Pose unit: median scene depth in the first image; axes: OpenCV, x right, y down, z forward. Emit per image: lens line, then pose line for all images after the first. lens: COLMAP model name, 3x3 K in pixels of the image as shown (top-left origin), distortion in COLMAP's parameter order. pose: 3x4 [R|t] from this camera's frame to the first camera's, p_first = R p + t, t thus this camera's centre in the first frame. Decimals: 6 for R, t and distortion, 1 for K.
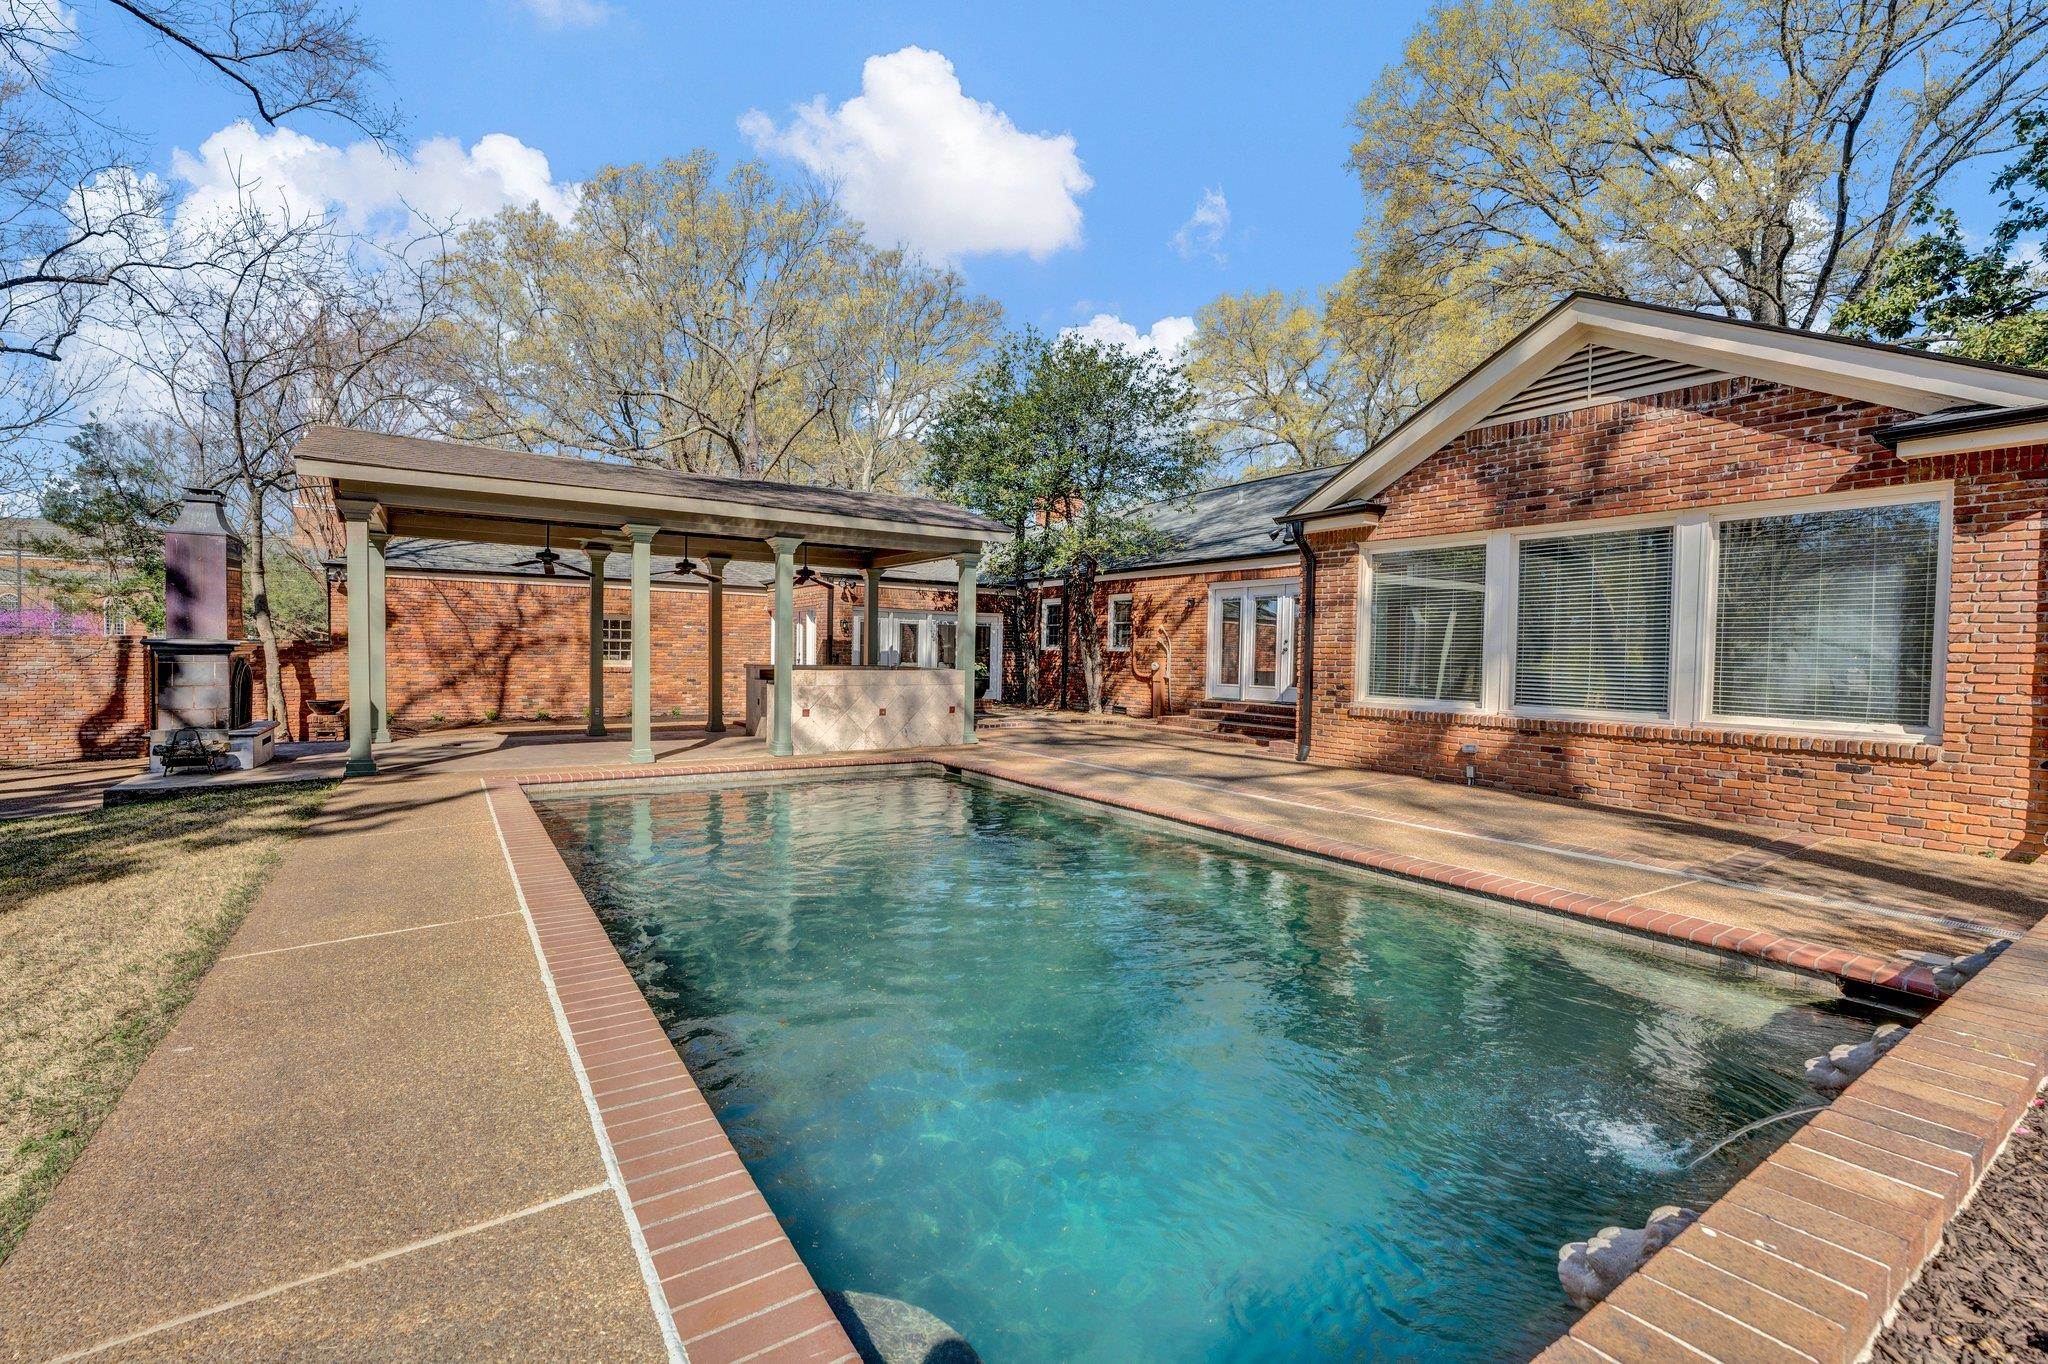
lens RADIAL K [[876.7, 0, 1018.1], [0, 876.7, 682.1], [0, 0, 1]] dist [-0.026735, 0.002180]
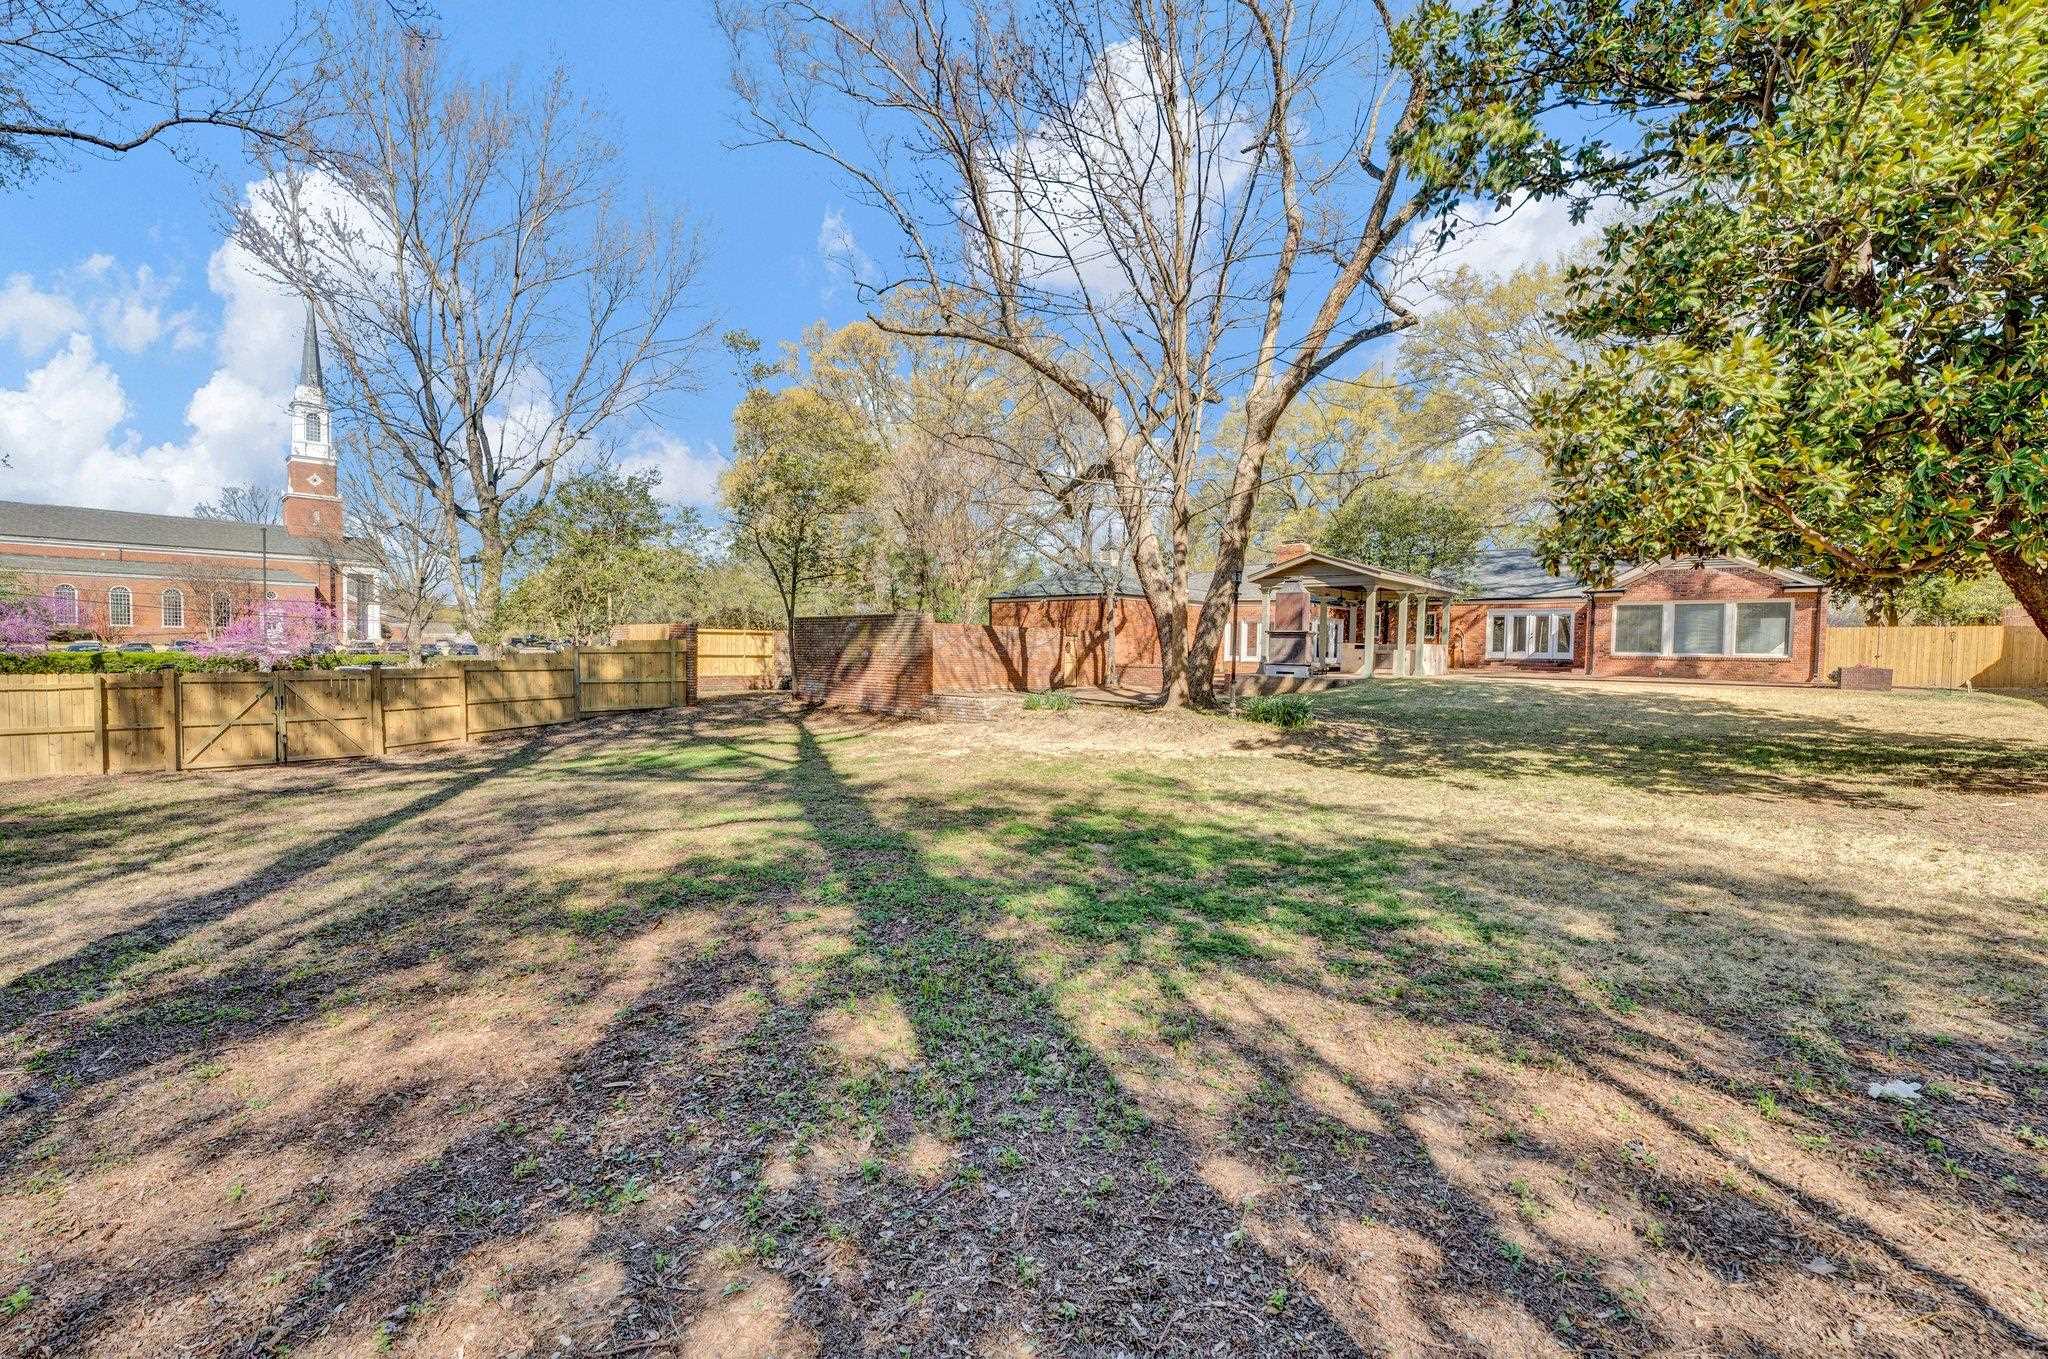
lens RADIAL K [[876.7, 0, 1023.3], [0, 876.7, 668.5], [0, 0, 1]] dist [-0.026735, 0.002180]
pose [[0.966366, -0.006782, 0.257081, -2.291495], [0.009109, 0.999928, -0.007862, 0.075527], [-0.257009, 0.009940, 0.966358, -1.332513]]
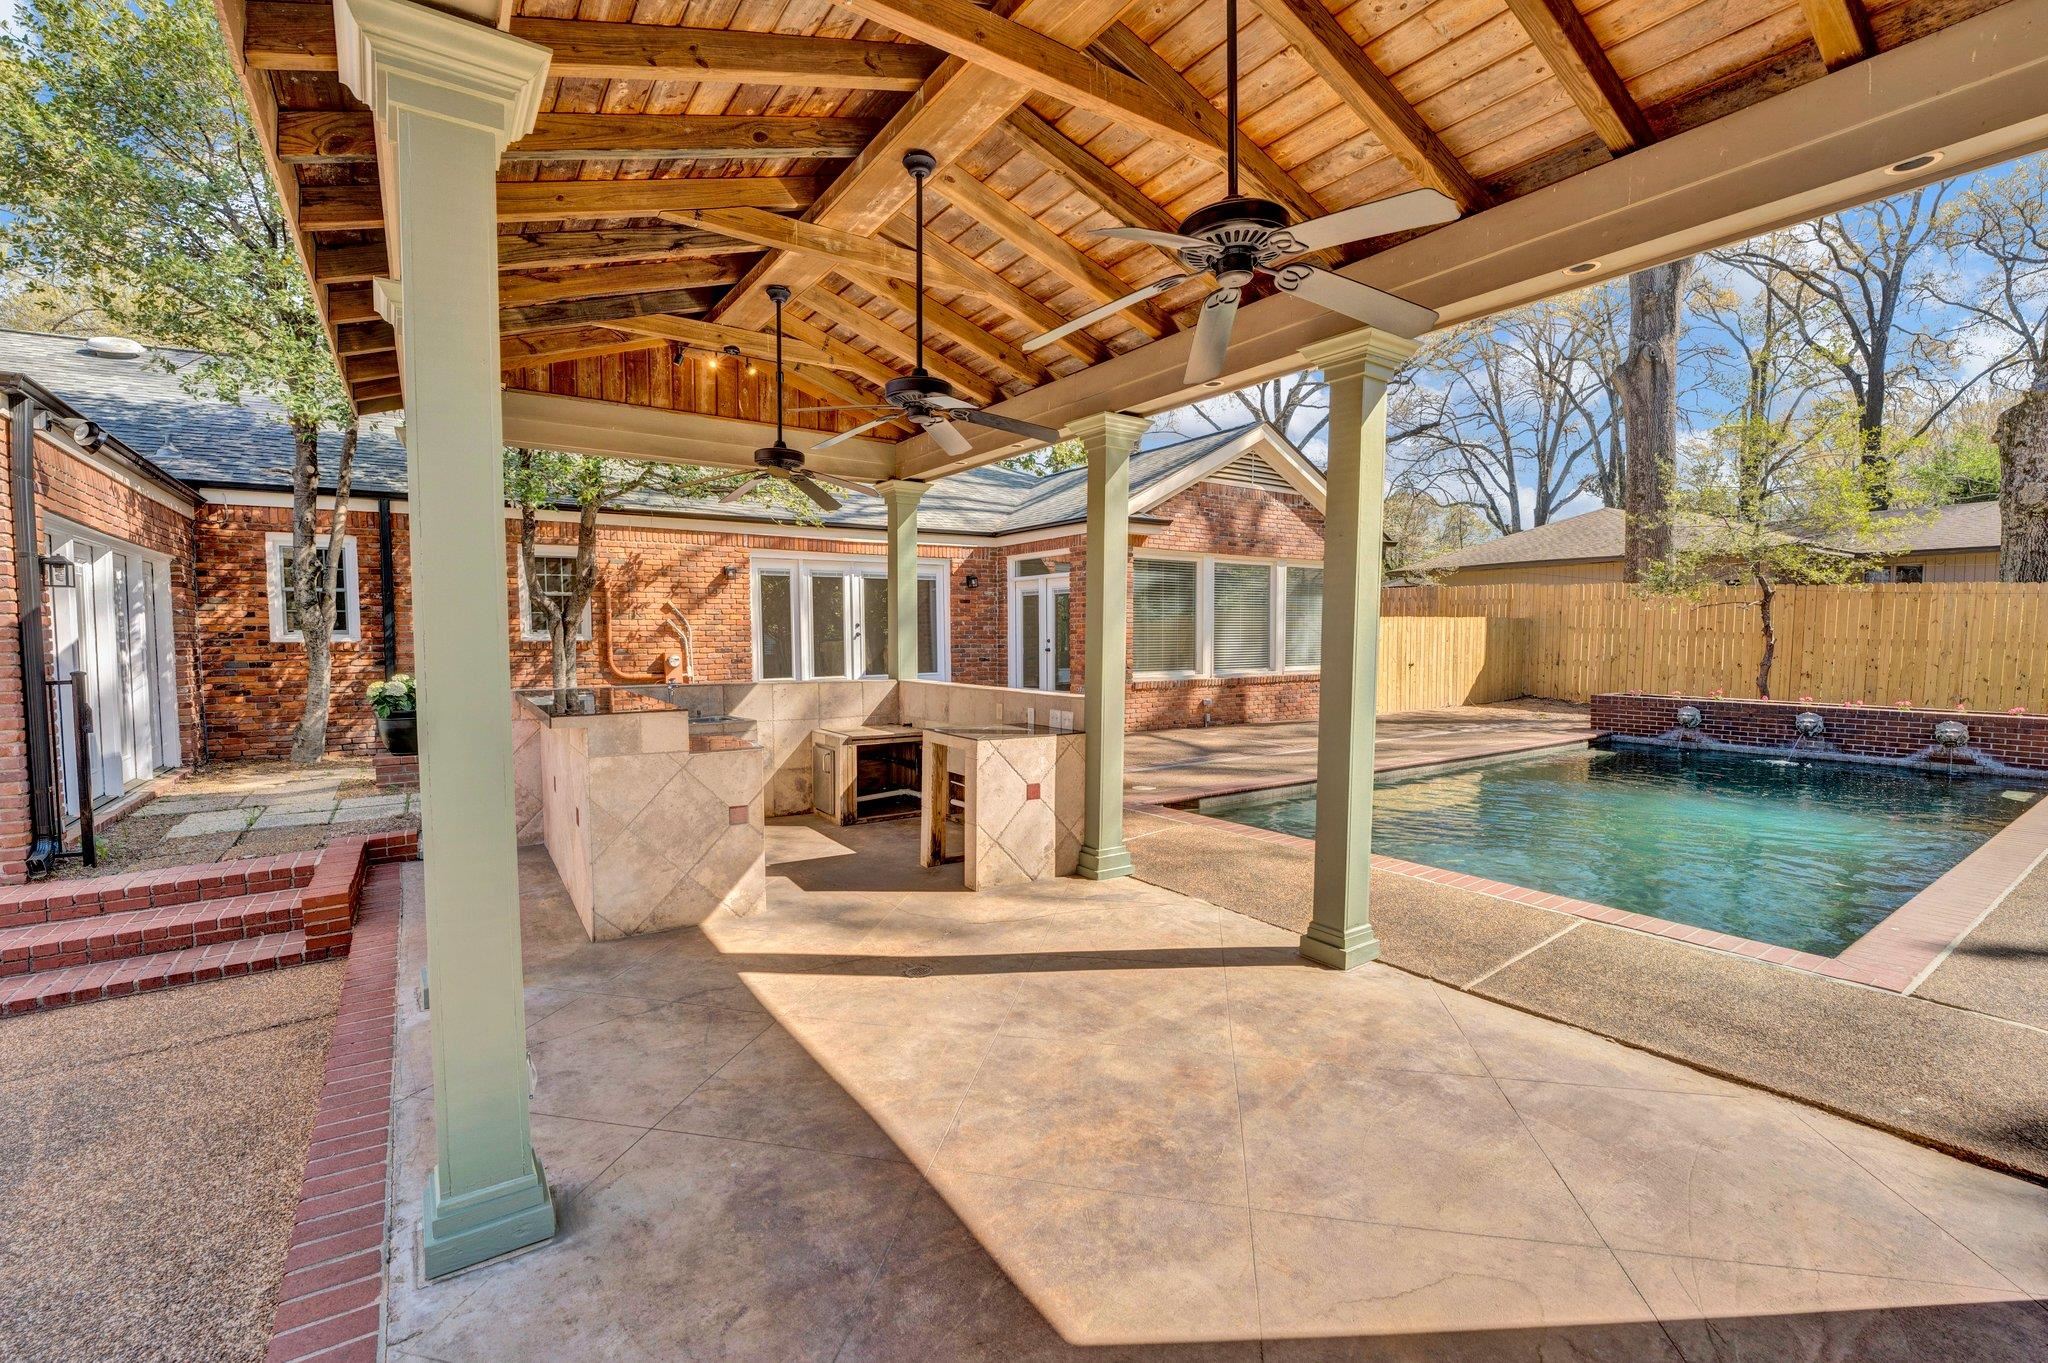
lens RADIAL K [[876.7, 0, 1013.0], [0, 876.7, 687.2], [0, 0, 1]] dist [-0.026735, 0.002180]
pose [[-0.012553, -0.077116, 0.996943, -0.809921], [0.035571, 0.996356, 0.077519, -0.063462], [-0.999288, 0.036435, -0.009764, 1.147164]]
